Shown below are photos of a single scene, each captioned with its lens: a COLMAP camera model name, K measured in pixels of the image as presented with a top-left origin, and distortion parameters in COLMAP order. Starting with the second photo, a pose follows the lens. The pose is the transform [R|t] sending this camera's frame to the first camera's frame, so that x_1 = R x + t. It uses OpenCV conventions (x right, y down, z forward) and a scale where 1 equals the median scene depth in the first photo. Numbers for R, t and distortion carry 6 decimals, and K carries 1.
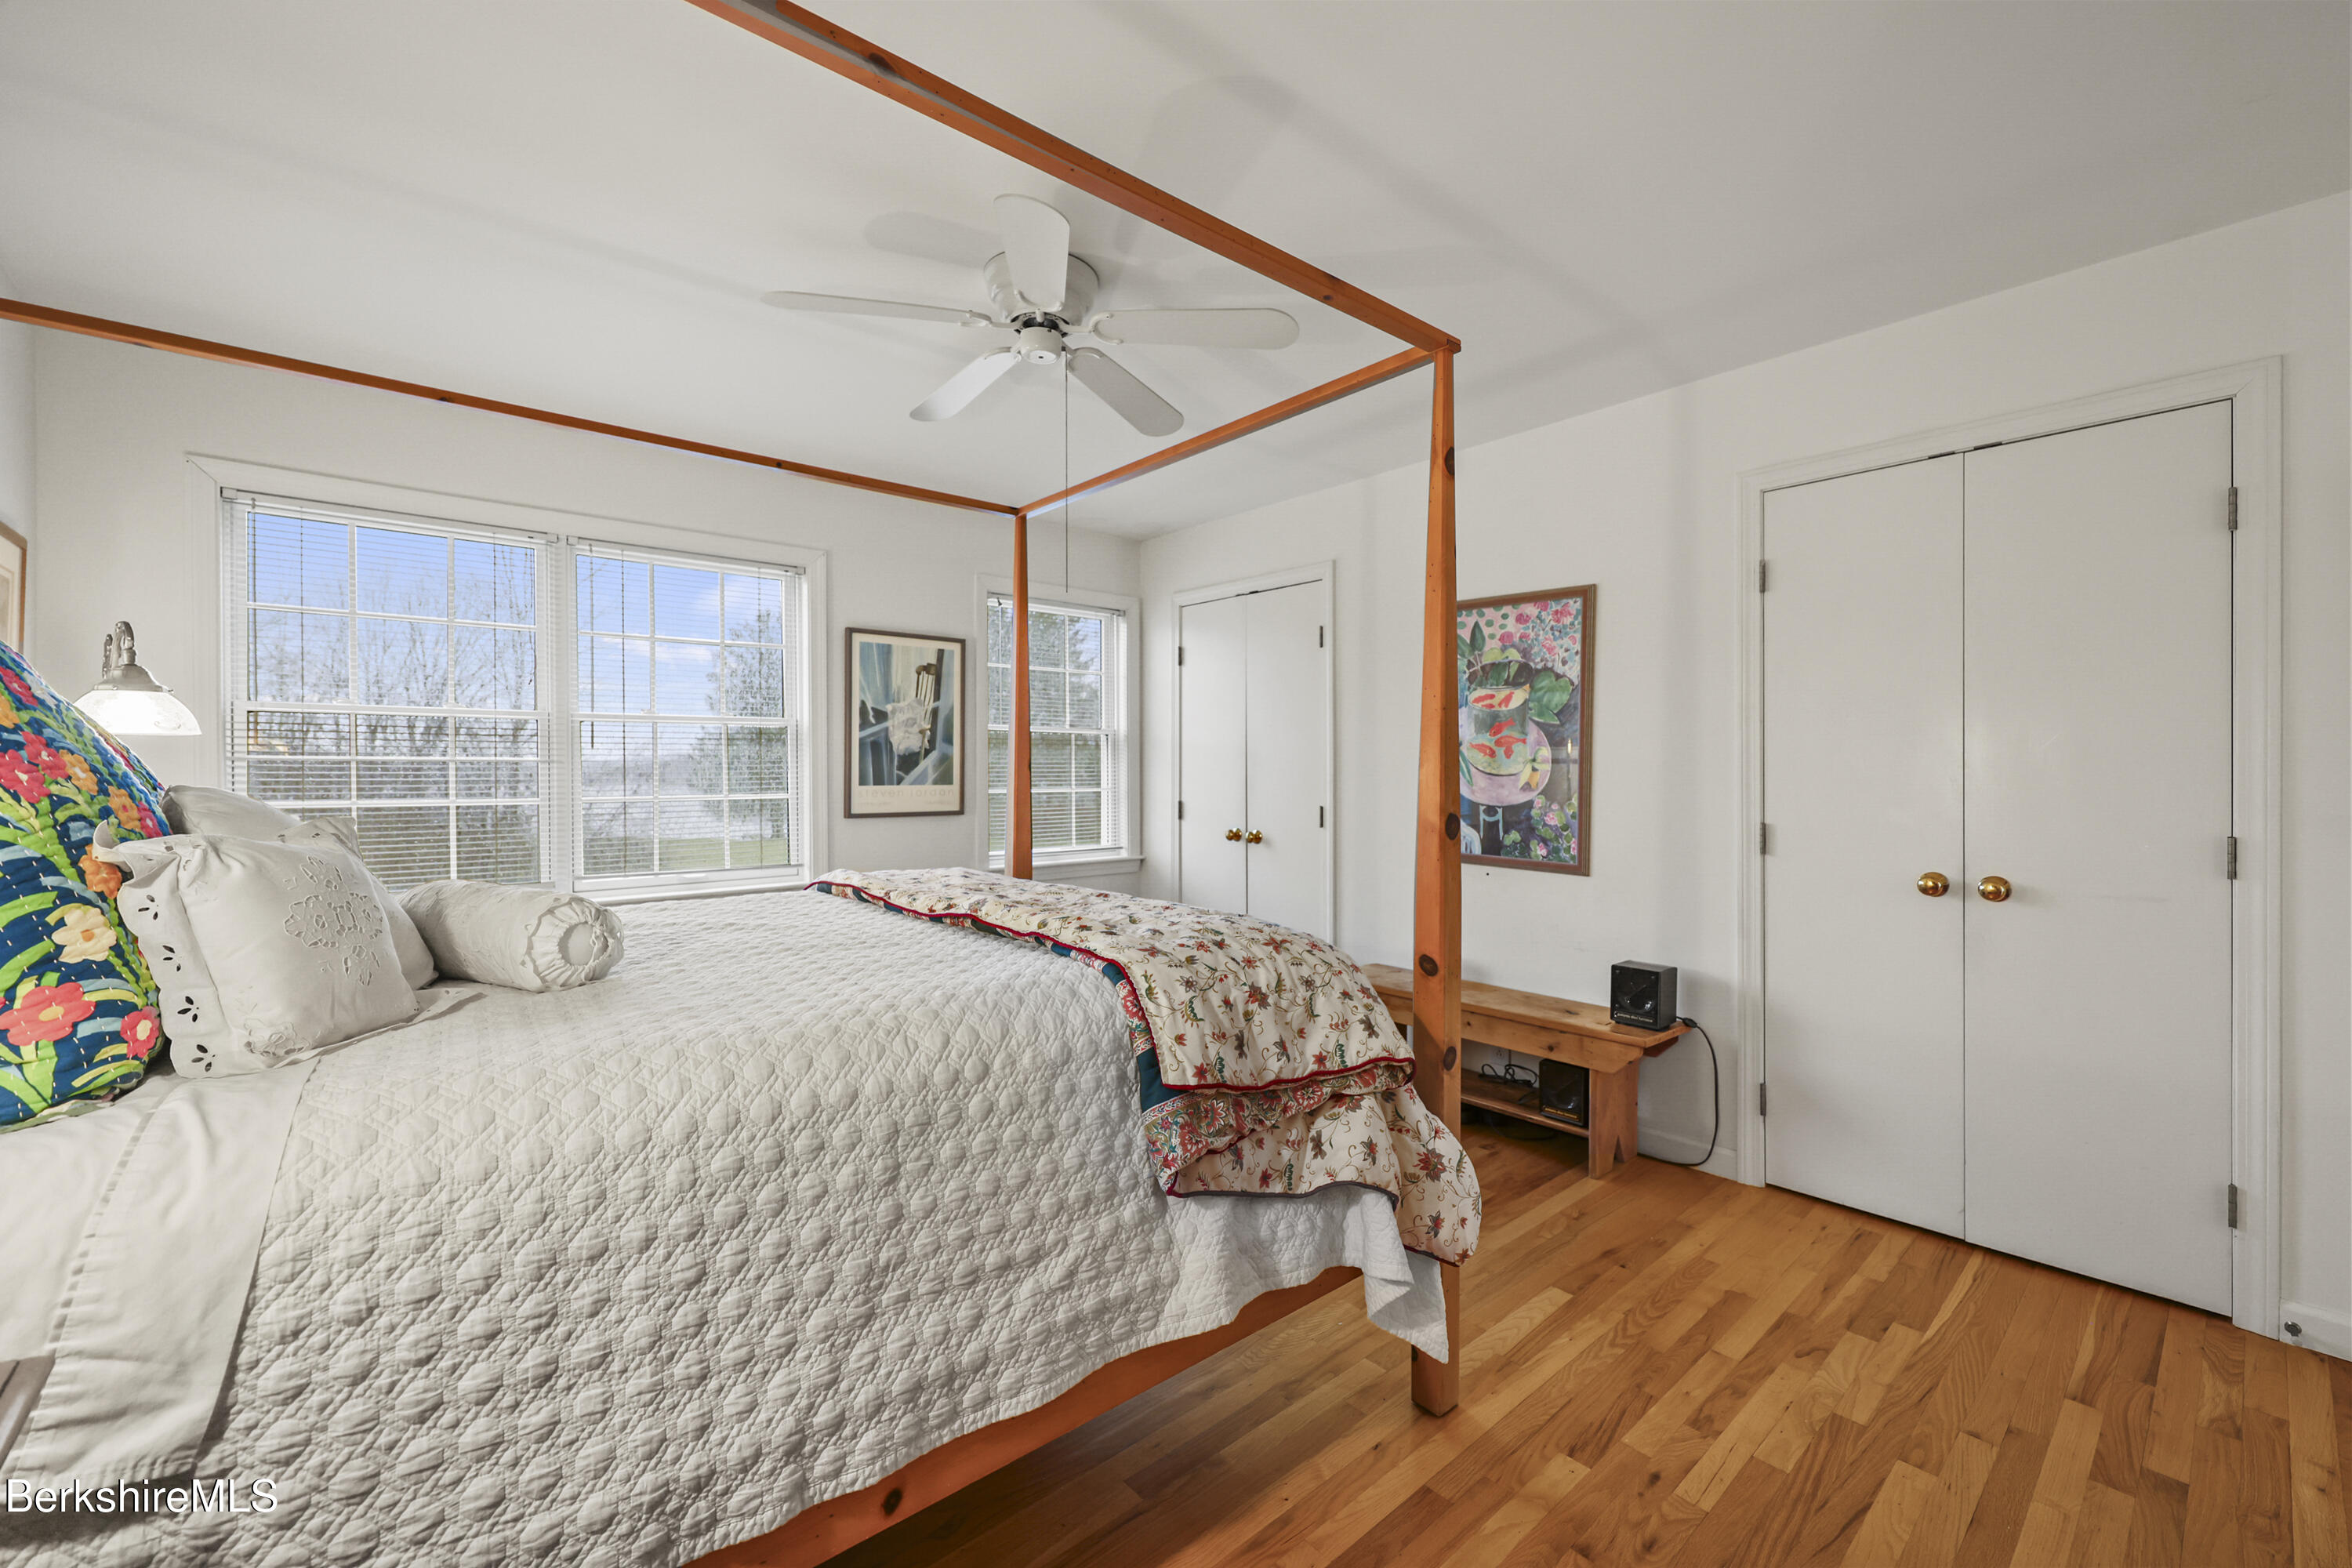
lens RADIAL K [[946.8, 0, 1179.1], [0, 946.8, 773.9], [0, 0, 1]] dist [-0.000313, 0.000130]
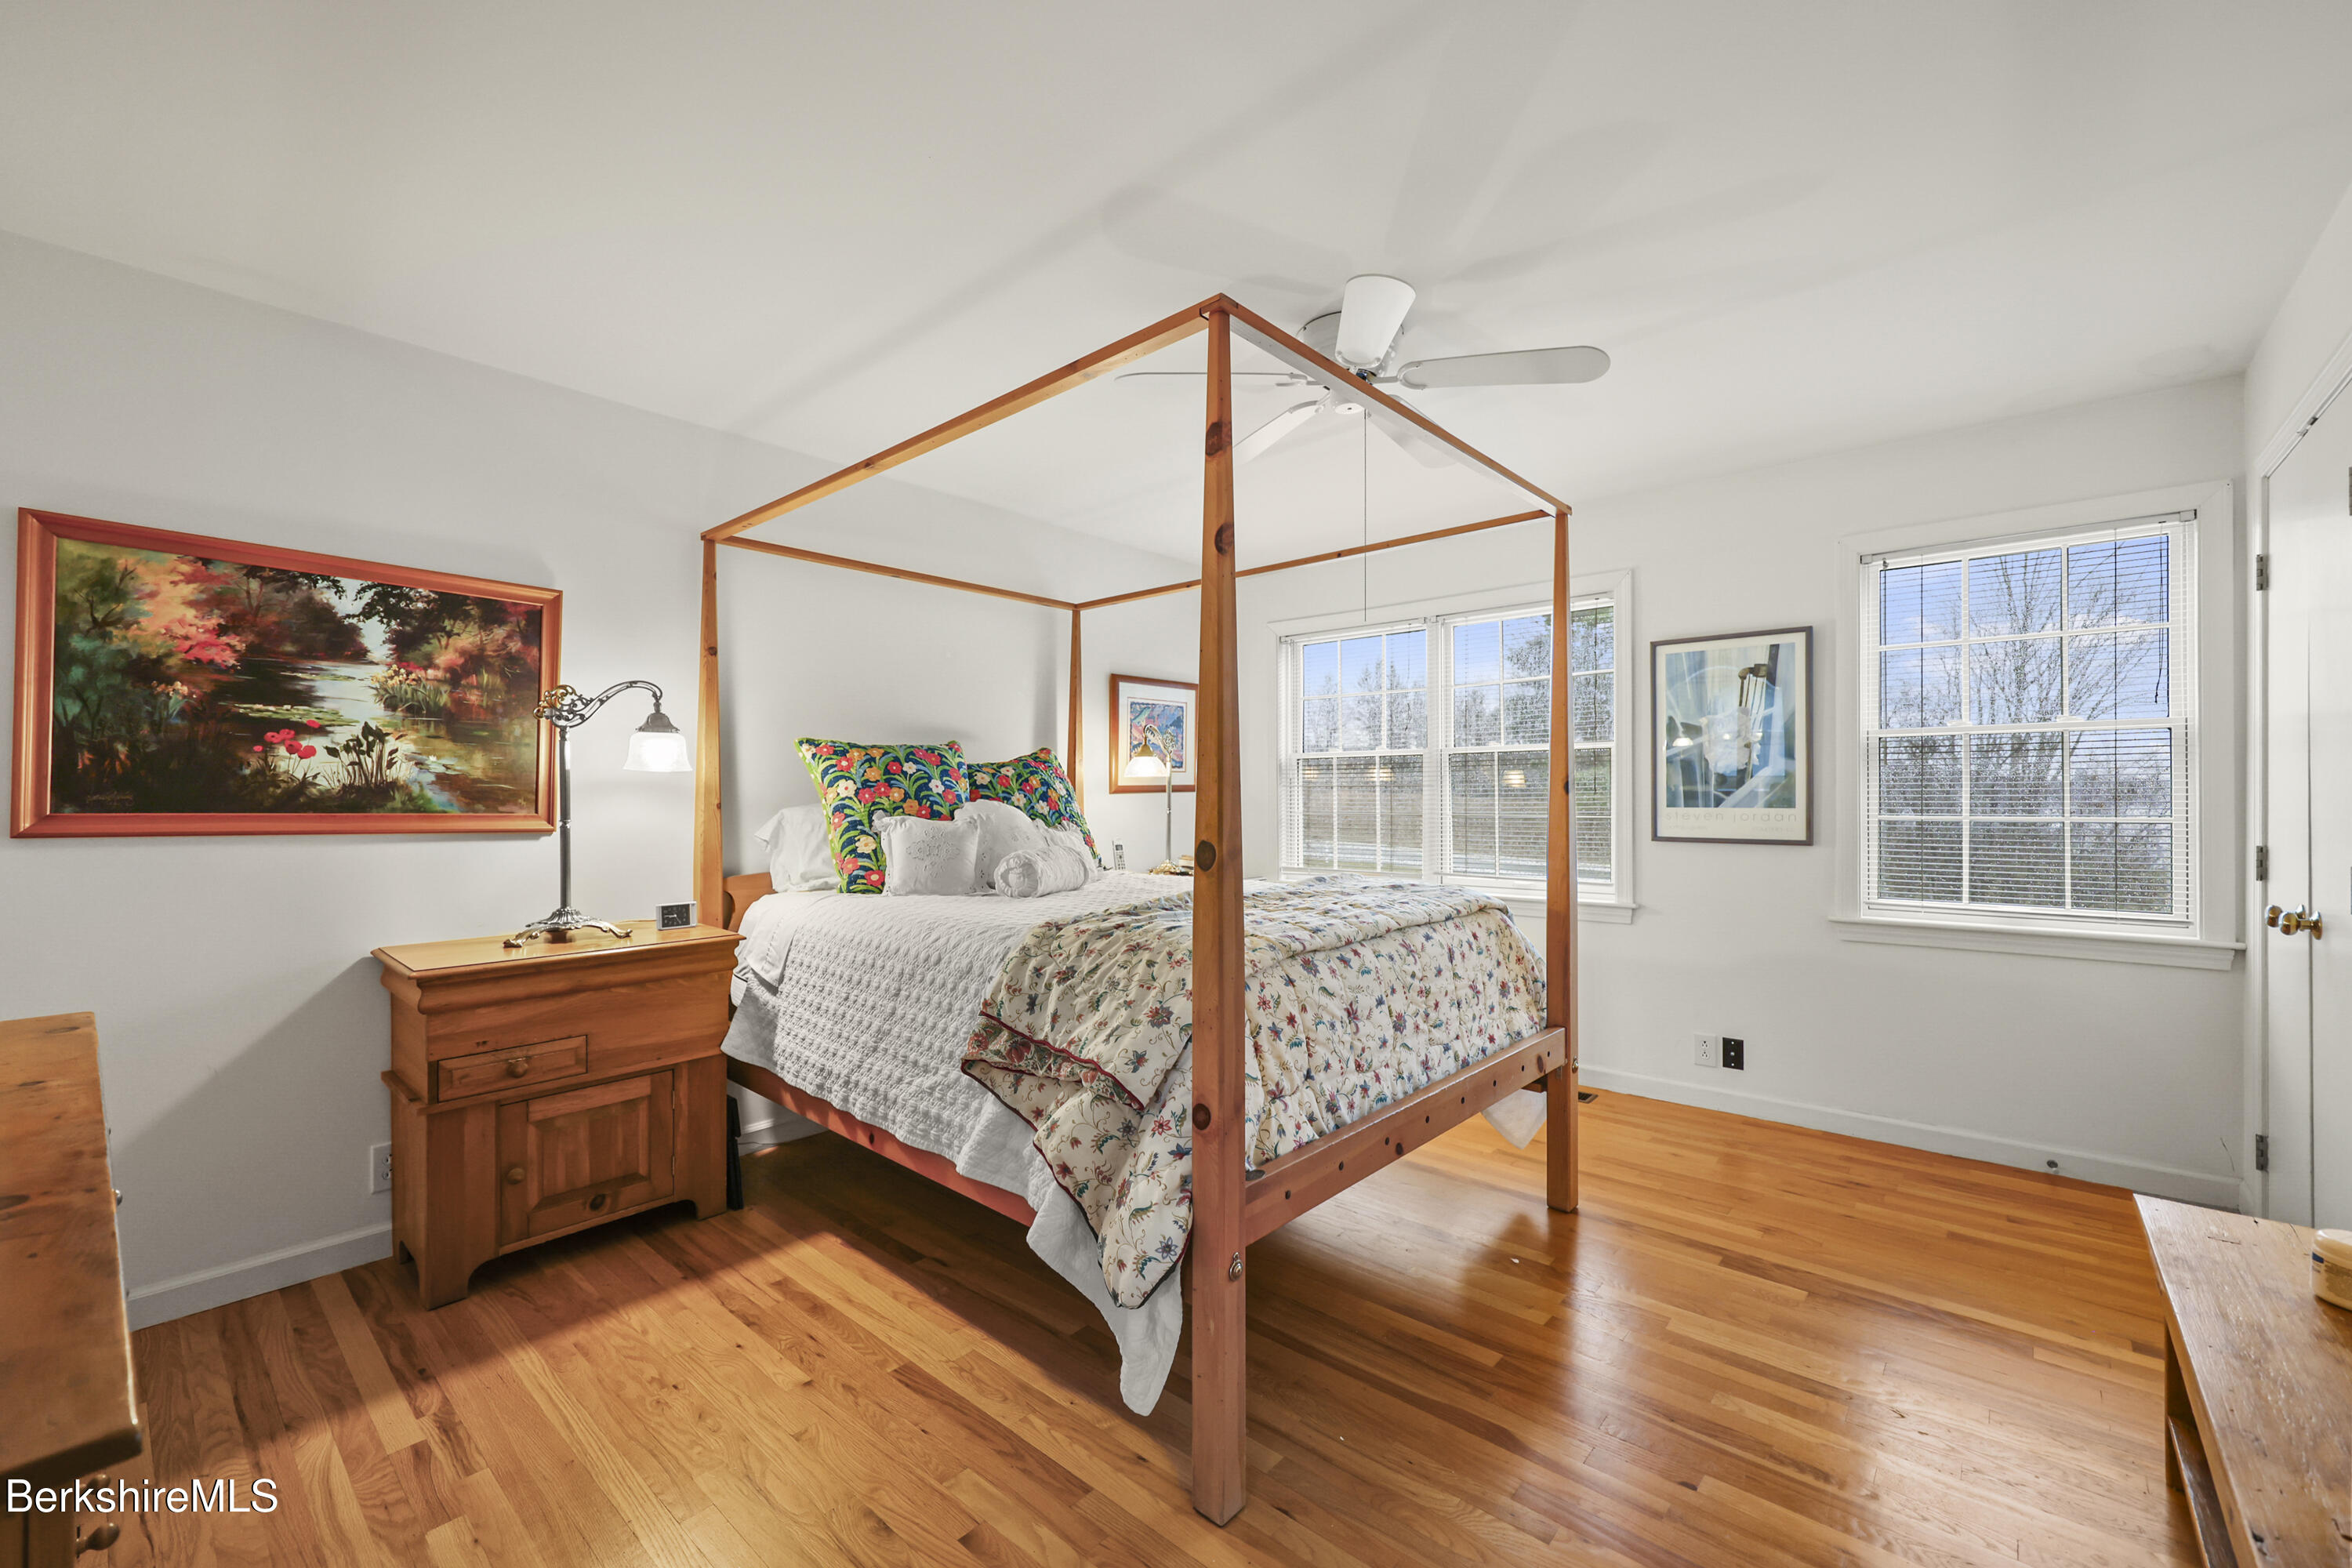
lens RADIAL K [[950.4, 0, 1180.5], [0, 950.4, 796.9], [0, 0, 1]] dist [-0.000785, -0.000054]
pose [[0.133359, 0.004250, -0.991059, 0.715105], [0.000246, 0.999991, 0.004321, -0.002460], [0.991068, -0.000820, 0.133356, 0.529148]]
